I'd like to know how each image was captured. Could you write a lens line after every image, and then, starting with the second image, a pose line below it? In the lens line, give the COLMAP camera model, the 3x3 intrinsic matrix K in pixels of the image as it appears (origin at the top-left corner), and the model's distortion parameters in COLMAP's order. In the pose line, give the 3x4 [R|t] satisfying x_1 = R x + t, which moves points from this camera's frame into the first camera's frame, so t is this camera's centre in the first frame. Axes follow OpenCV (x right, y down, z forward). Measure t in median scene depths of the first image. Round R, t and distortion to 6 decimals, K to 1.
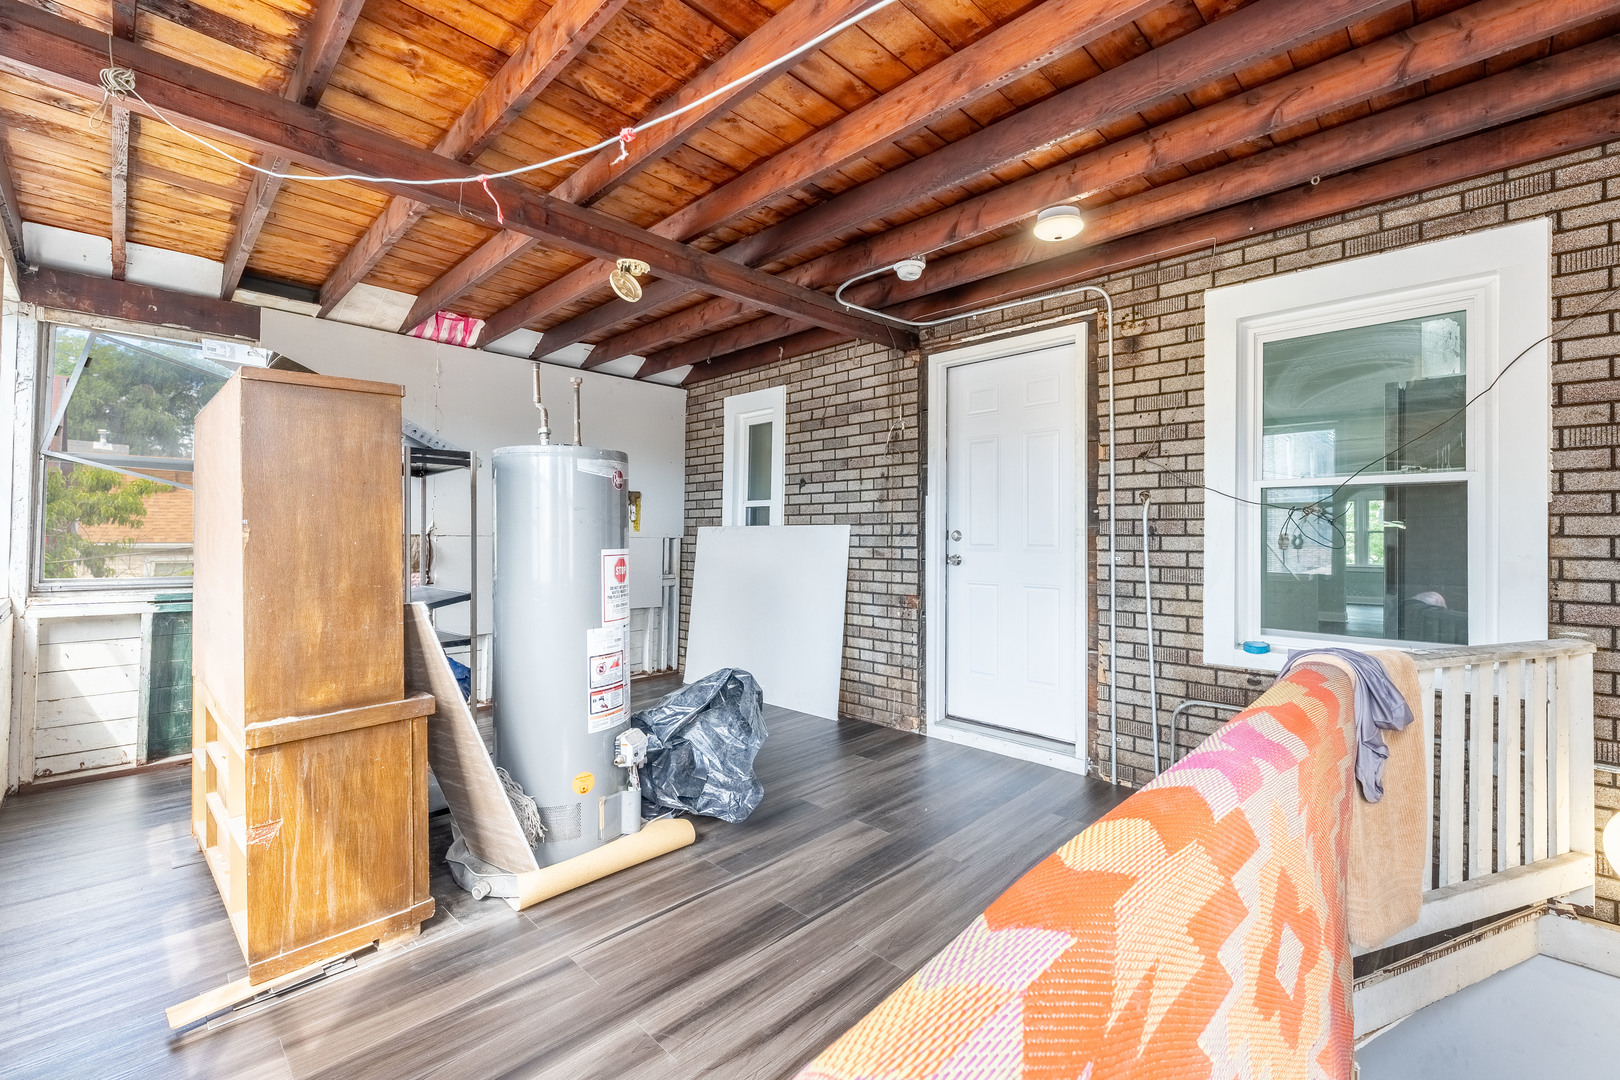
lens RADIAL K [[679.2, 0, 822.8], [0, 679.2, 538.4], [0, 0, 1]] dist [0.002087, 0.000075]
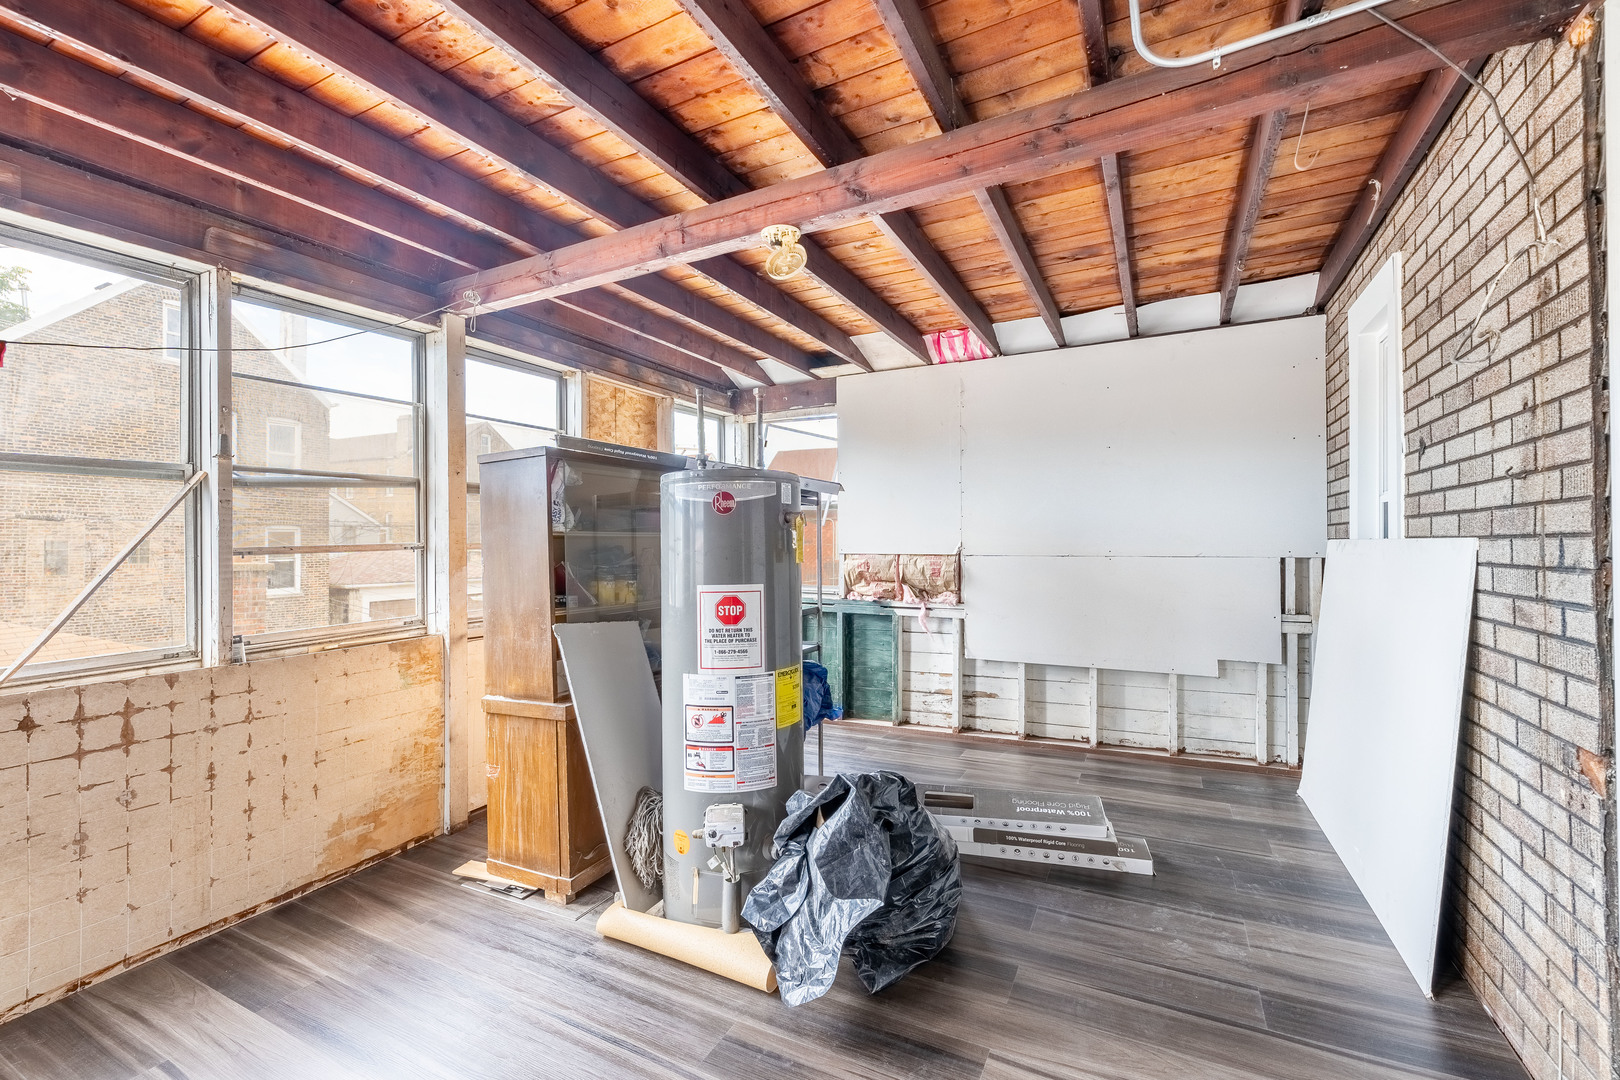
lens RADIAL K [[679.2, 0, 817.7], [0, 679.2, 540.6], [0, 0, 1]] dist [0.002087, 0.000075]
pose [[0.294105, -0.010981, -0.955710, 0.537310], [0.007796, 0.999928, -0.009090, -0.030450], [0.955741, -0.004777, 0.294170, 0.855423]]
